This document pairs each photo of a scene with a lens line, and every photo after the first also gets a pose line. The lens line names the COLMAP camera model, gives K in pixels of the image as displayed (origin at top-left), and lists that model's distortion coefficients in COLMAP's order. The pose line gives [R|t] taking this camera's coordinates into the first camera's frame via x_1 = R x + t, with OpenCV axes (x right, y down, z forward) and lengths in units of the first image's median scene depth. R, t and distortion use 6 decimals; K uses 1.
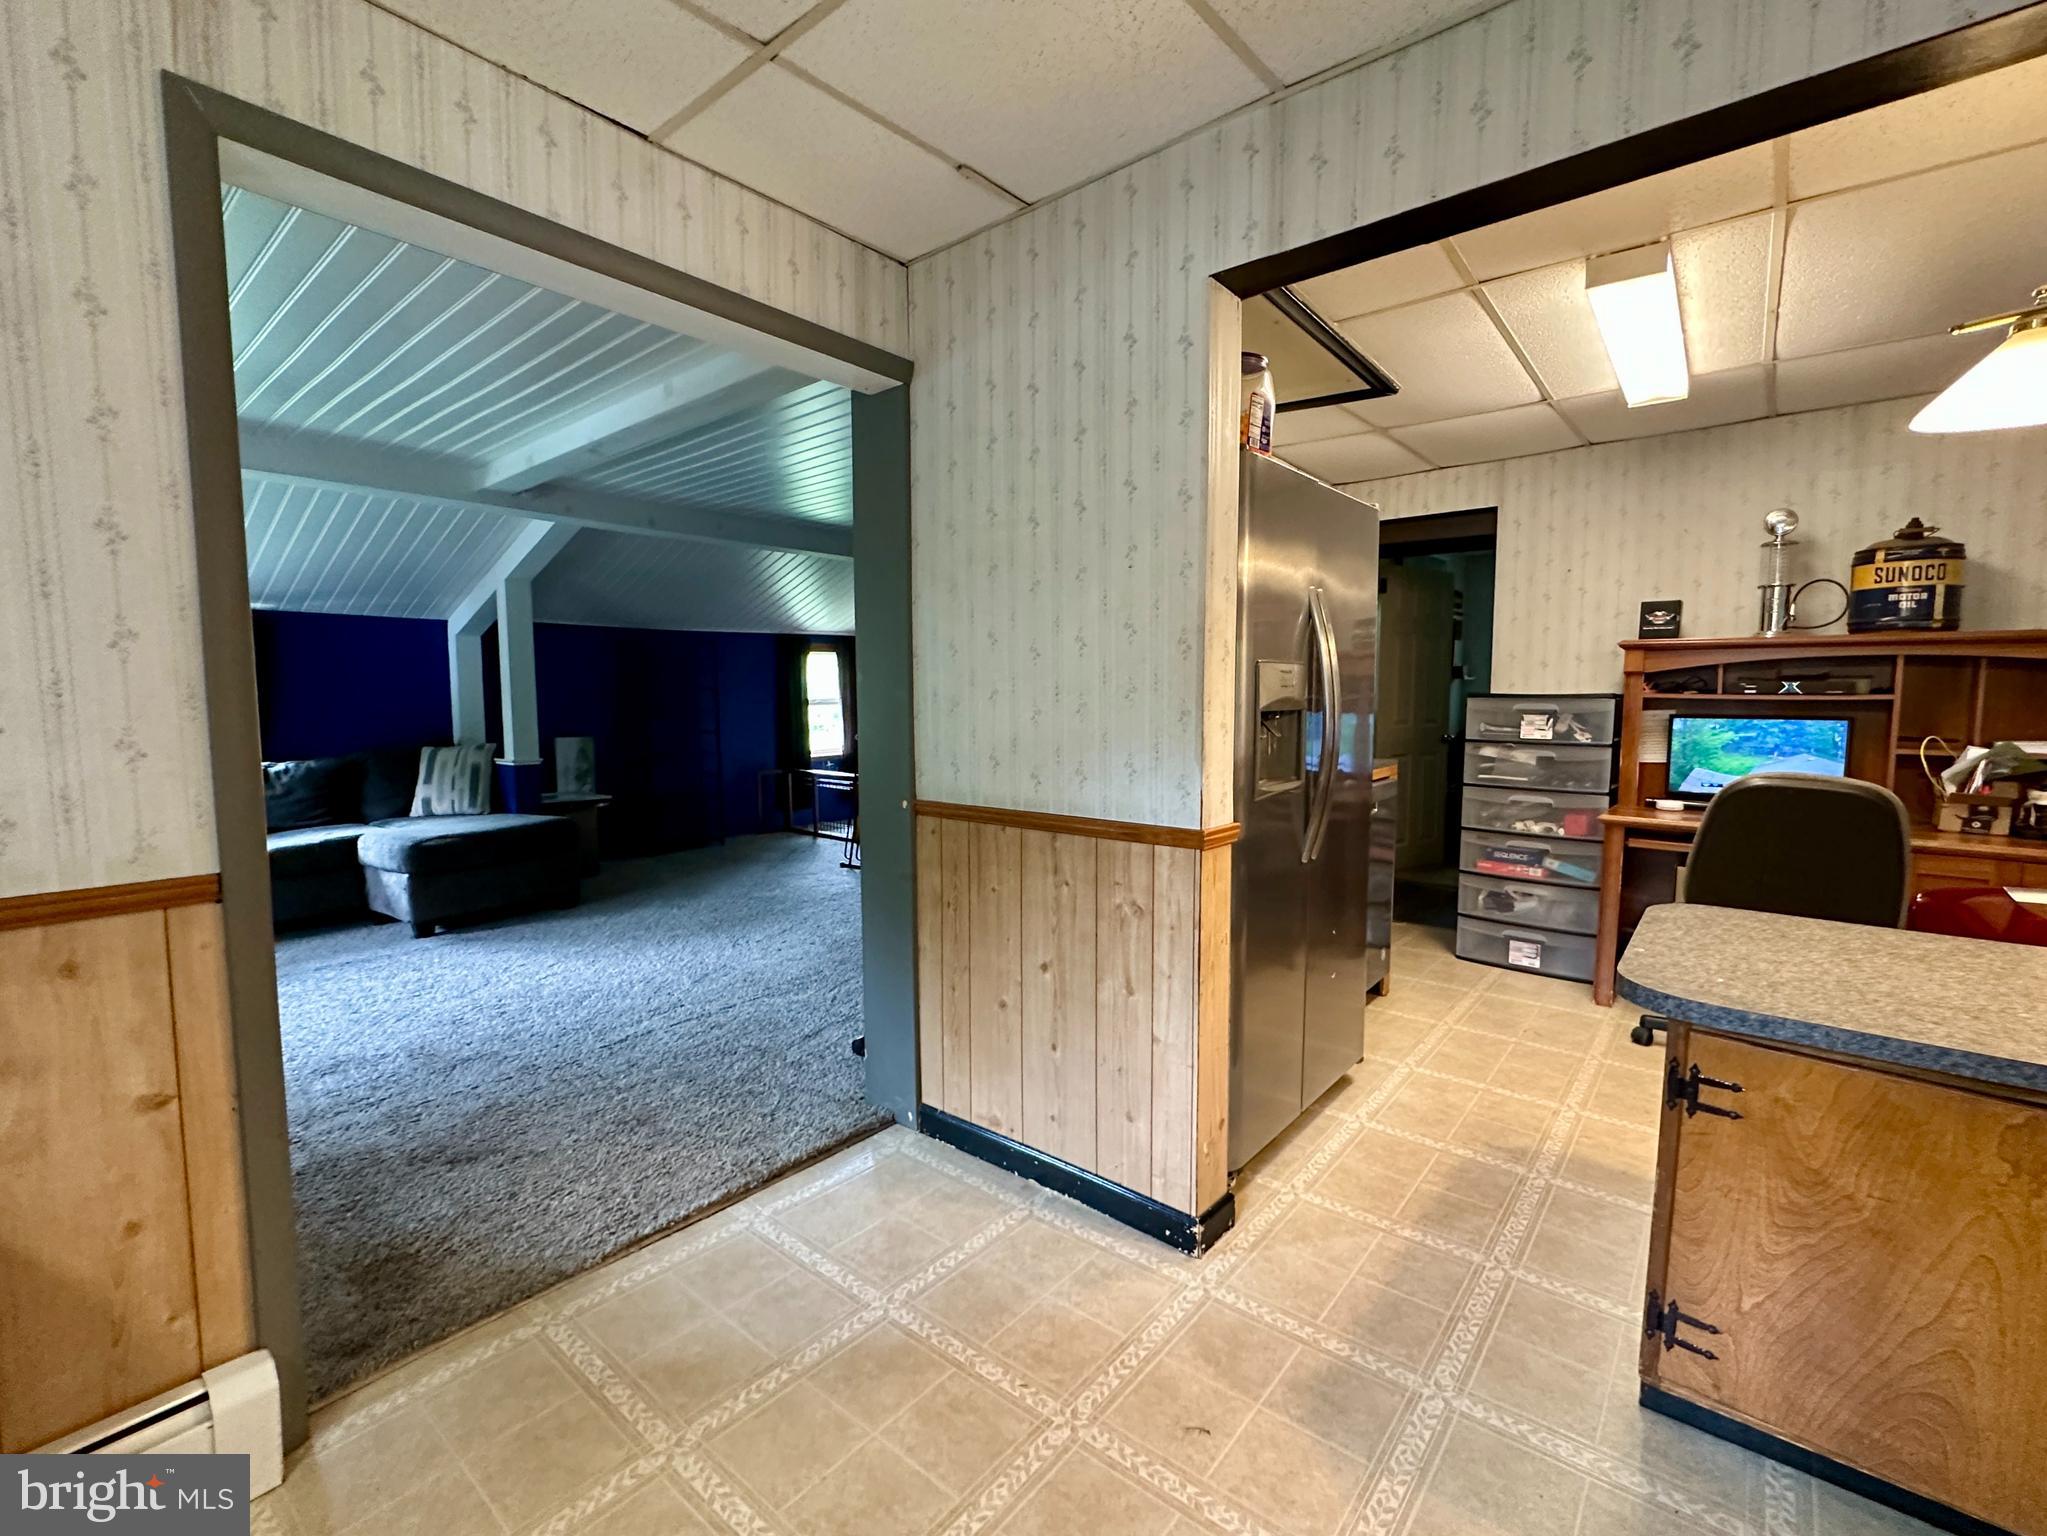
lens RADIAL K [[901.3, 0, 1023.5], [0, 901.3, 768.0], [0, 0, 1]] dist [-0.002314, 0.000207]
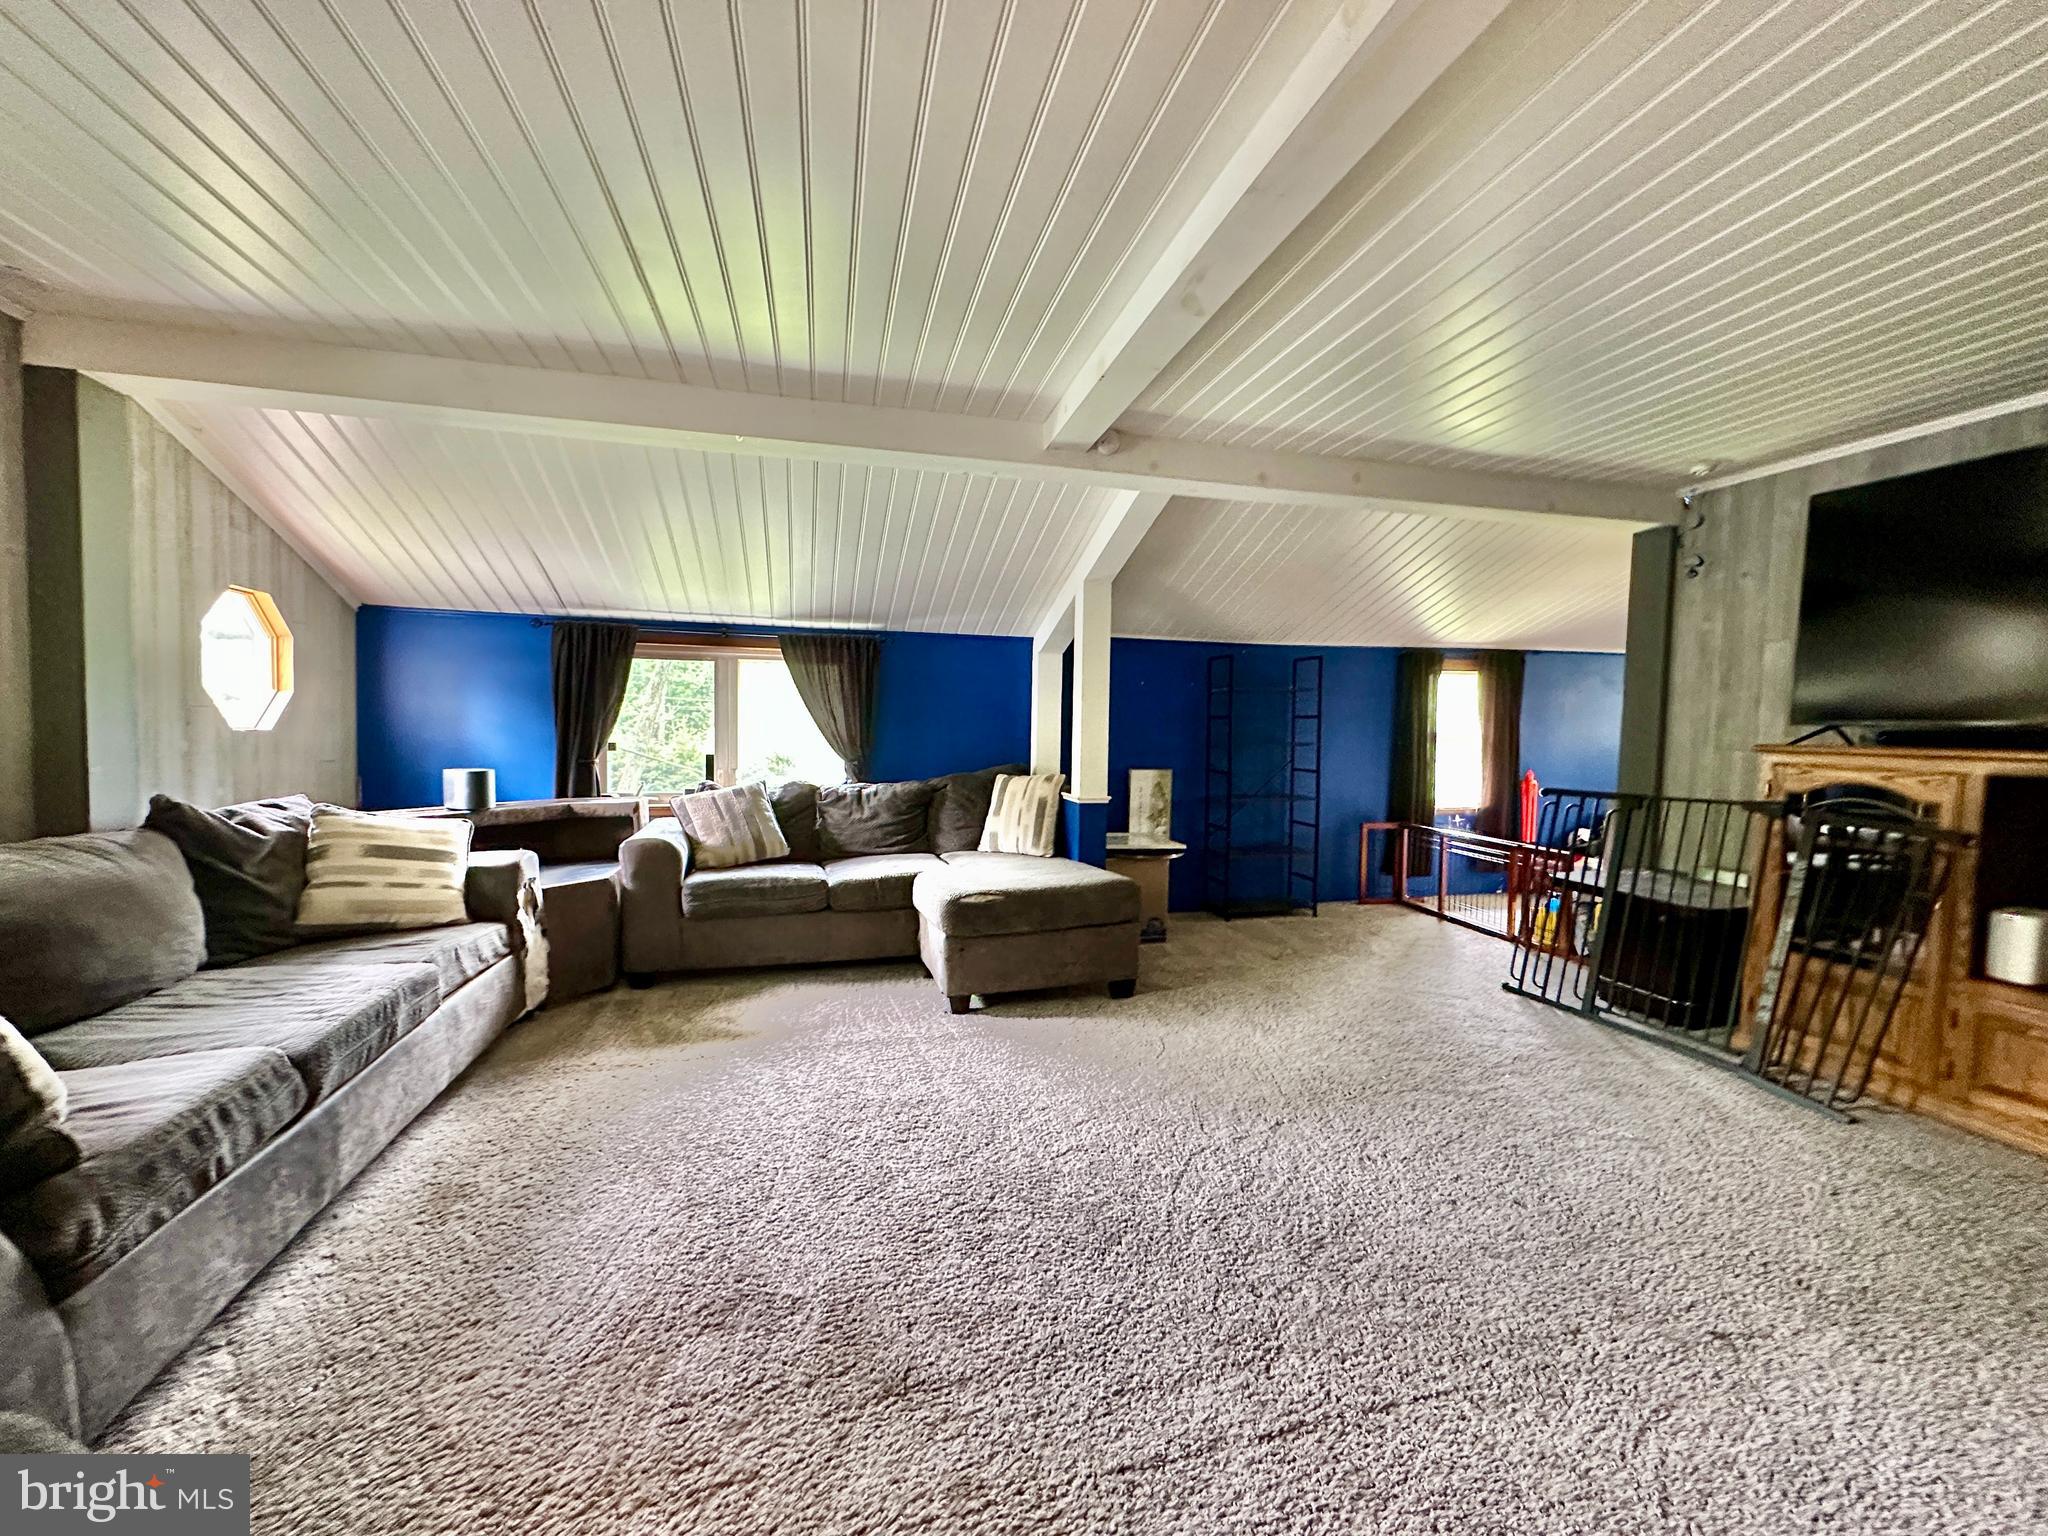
lens RADIAL K [[820.2, 0, 1022.0], [0, 820.2, 769.4], [0, 0, 1]] dist [-0.005349, 0.001020]
pose [[0.802759, 0.049227, -0.594268, -0.158303], [-0.067367, 0.997693, -0.008356, -0.023825], [0.592486, 0.046742, 0.804223, 0.355269]]
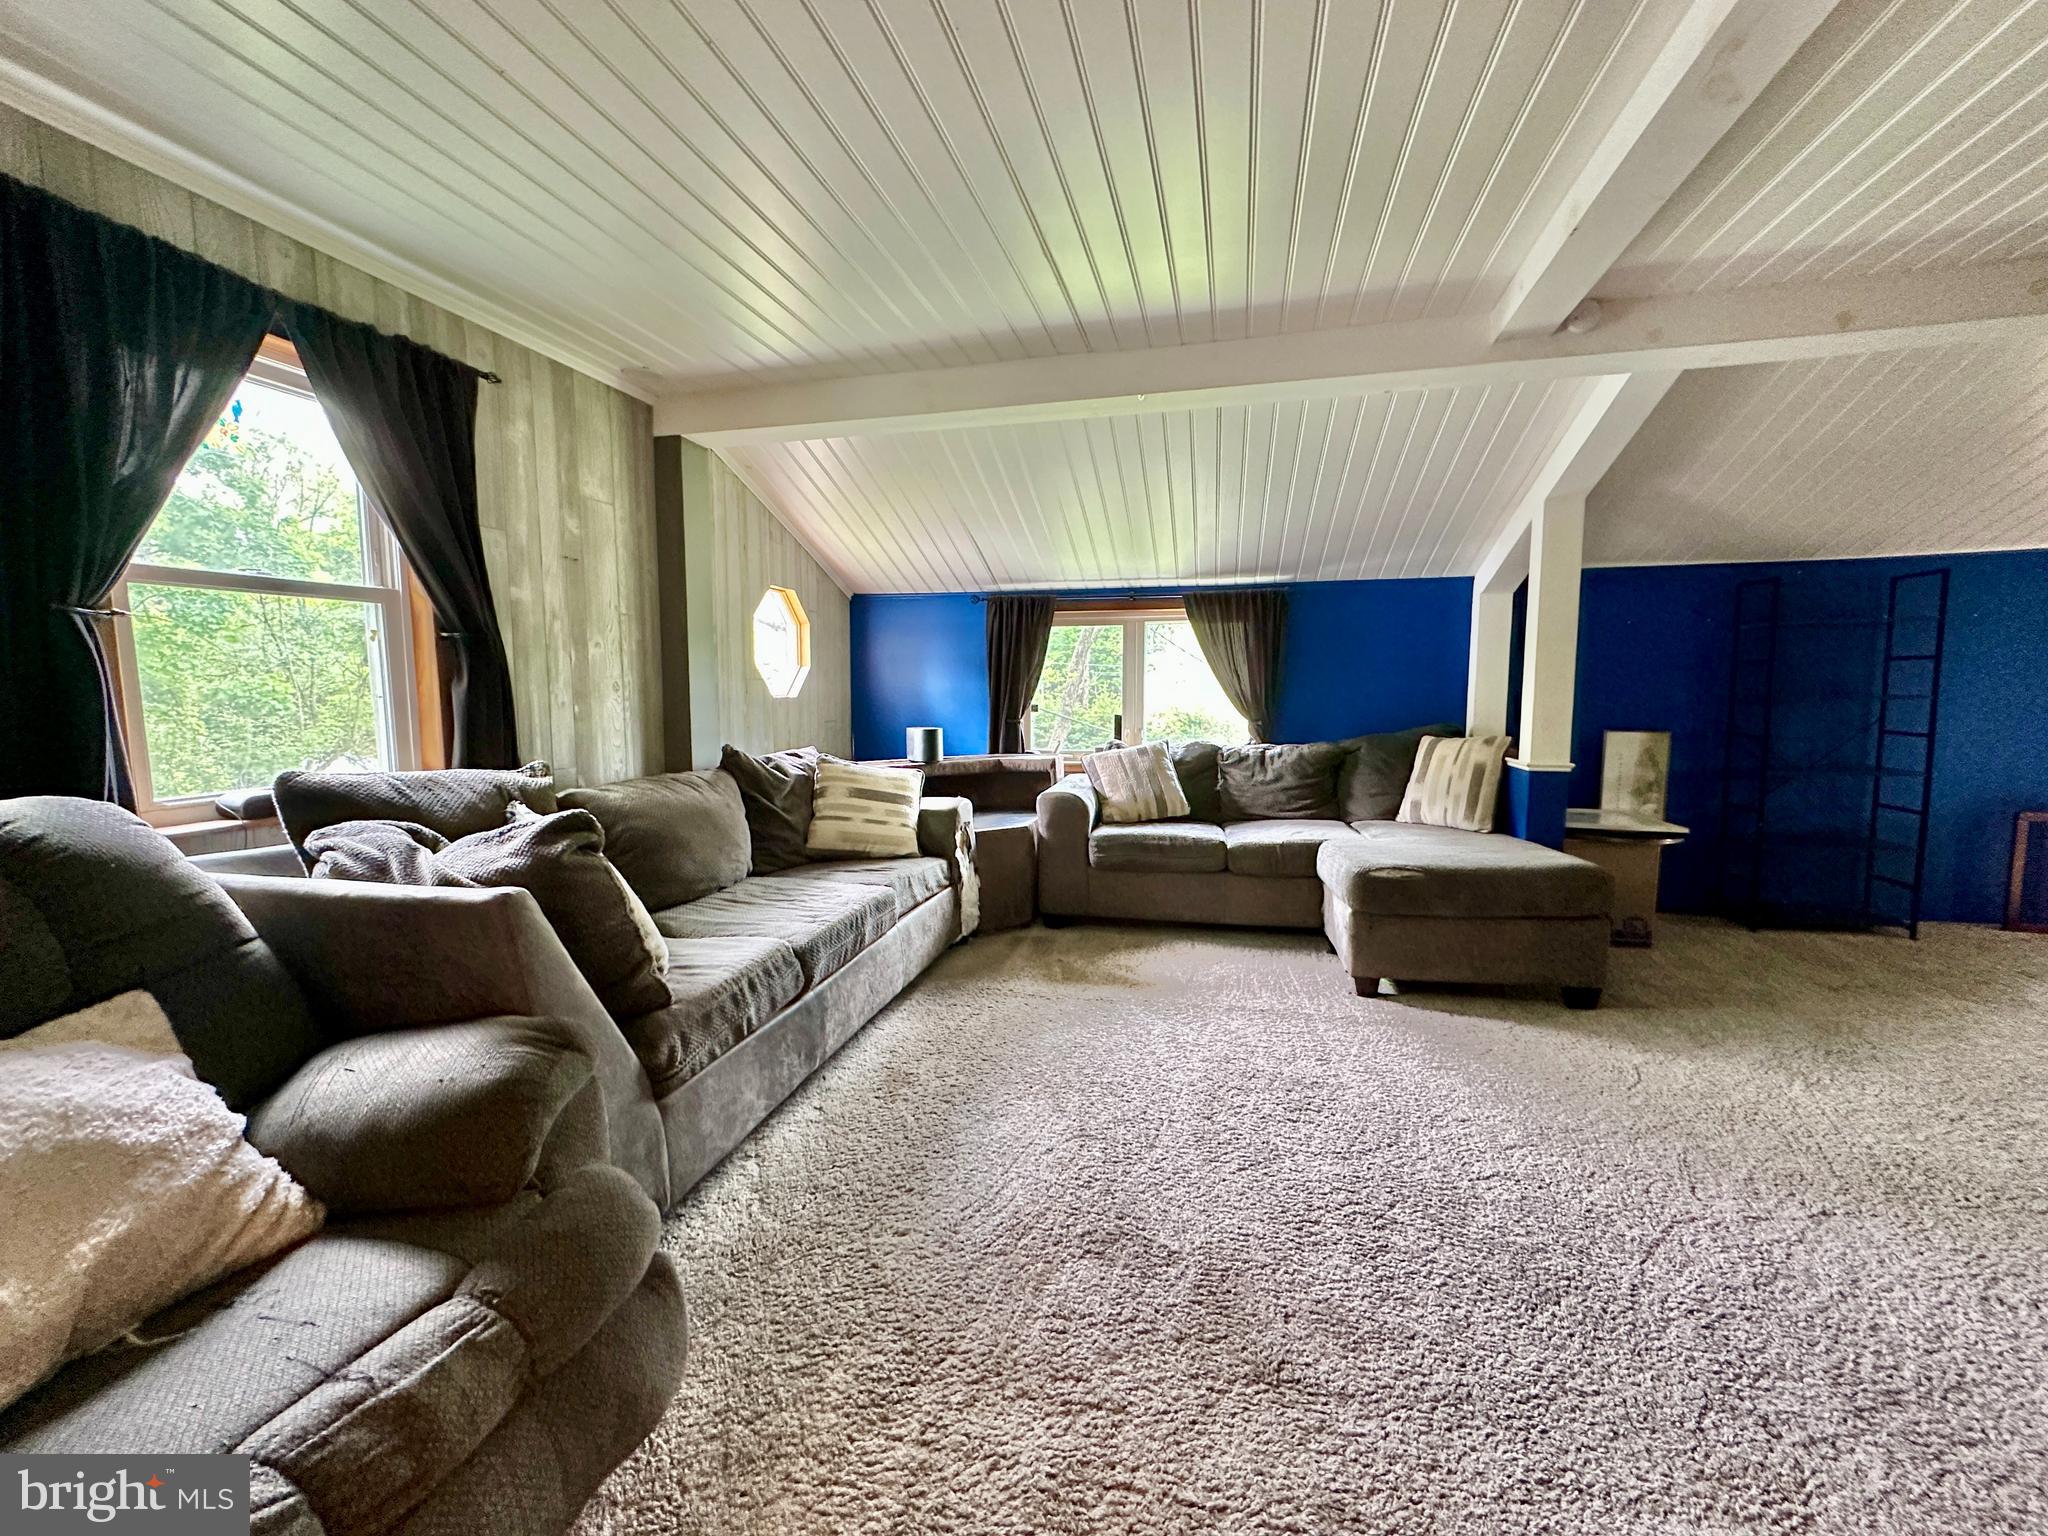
lens RADIAL K [[820.2, 0, 1022.0], [0, 820.2, 769.4], [0, 0, 1]] dist [-0.005349, 0.001020]
pose [[0.425565, 0.093389, -0.900096, -0.161984], [-0.068499, 0.995131, 0.070863, -0.021641], [0.902332, 0.031499, 0.429890, 0.371585]]
